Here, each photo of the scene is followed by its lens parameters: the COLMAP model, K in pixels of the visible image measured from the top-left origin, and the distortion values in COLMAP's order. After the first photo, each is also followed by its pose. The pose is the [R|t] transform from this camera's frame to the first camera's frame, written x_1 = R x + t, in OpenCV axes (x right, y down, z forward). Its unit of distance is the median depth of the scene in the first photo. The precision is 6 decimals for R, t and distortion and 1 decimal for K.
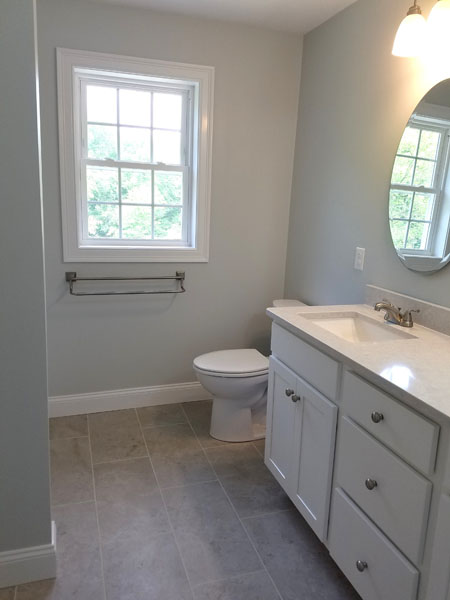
lens RADIAL K [[459.4, 0, 225.0], [0, 459.4, 300.0], [0, 0, 1]] dist [0.003205, 0.001997]
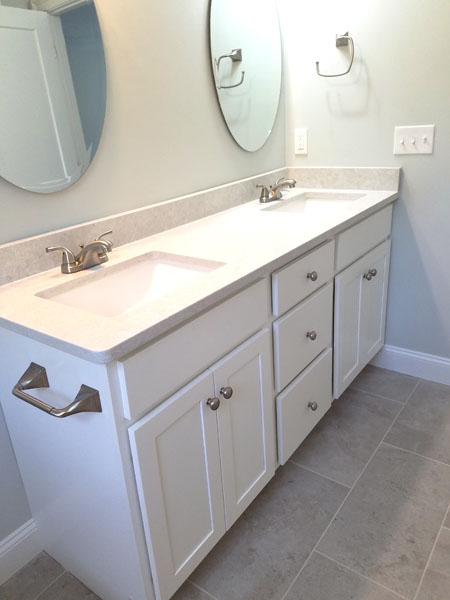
lens RADIAL K [[459.4, 0, 225.0], [0, 459.4, 300.0], [0, 0, 1]] dist [0.003205, 0.001997]
pose [[-0.570338, -0.326126, 0.753894, -0.293517], [0.209569, 0.829658, 0.517444, -0.236919], [-0.794226, 0.453111, -0.404840, 1.267148]]
